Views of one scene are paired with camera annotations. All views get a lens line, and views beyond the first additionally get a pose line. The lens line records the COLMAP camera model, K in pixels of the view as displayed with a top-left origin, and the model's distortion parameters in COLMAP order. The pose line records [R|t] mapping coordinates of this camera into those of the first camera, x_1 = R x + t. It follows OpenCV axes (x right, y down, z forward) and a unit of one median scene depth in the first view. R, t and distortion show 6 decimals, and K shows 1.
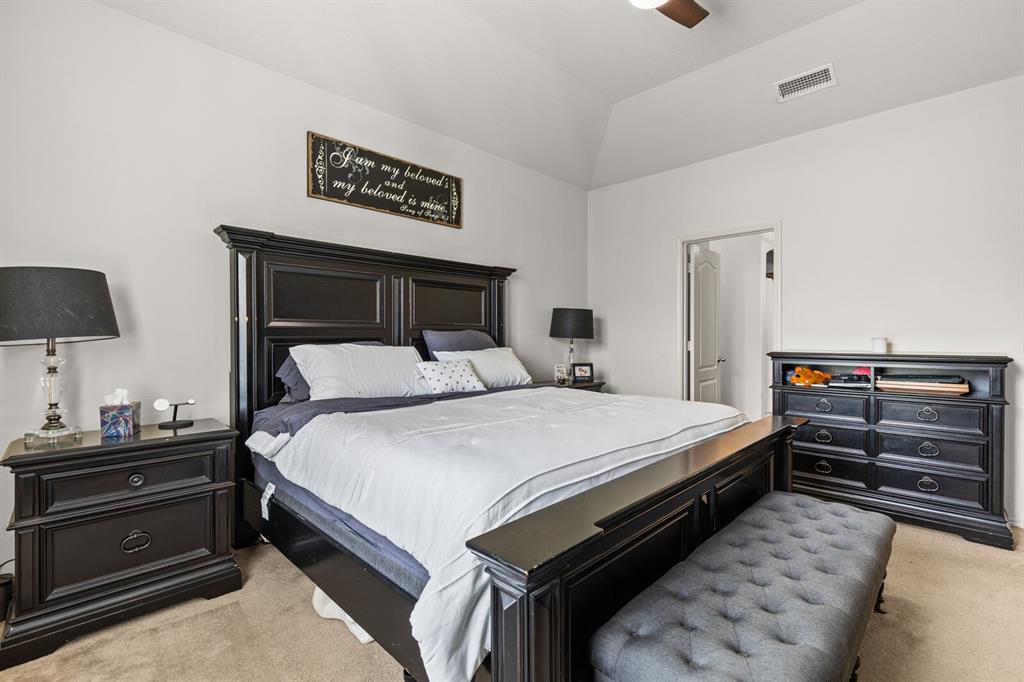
lens RADIAL K [[459.2, 0, 515.5], [0, 459.2, 337.8], [0, 0, 1]] dist [0.003365, -0.000124]
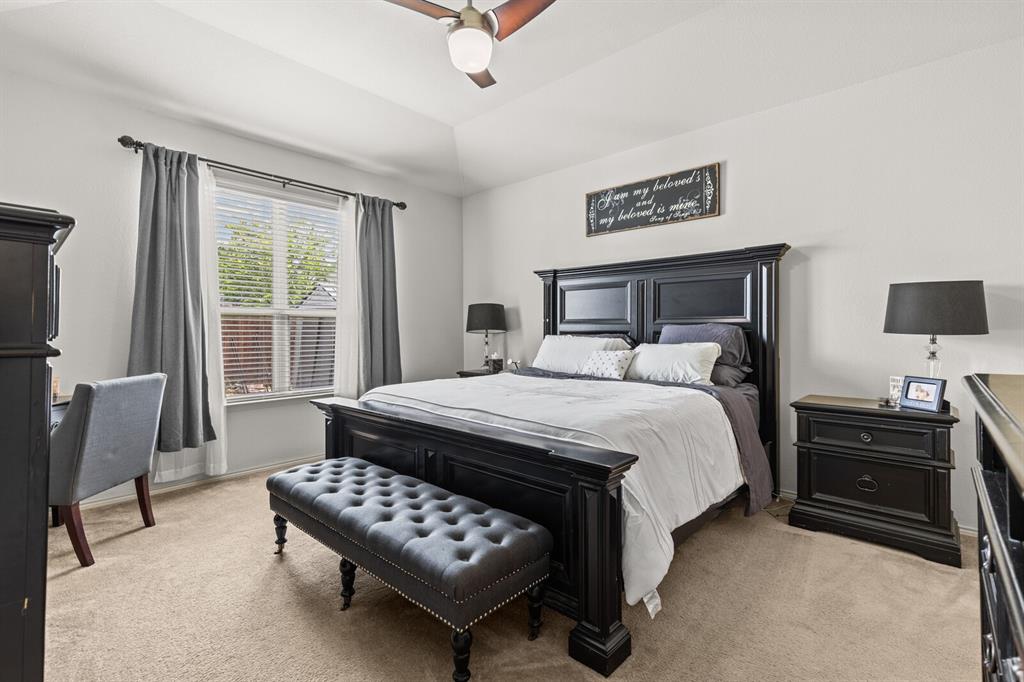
lens RADIAL K [[465.3, 0, 513.7], [0, 465.3, 330.3], [0, 0, 1]] dist [0.002776, 0.000213]
pose [[0.029228, 0.006520, -0.999552, 0.928232], [0.001202, 0.999978, 0.006558, -0.010338], [0.999572, -0.001393, 0.029219, 0.621233]]
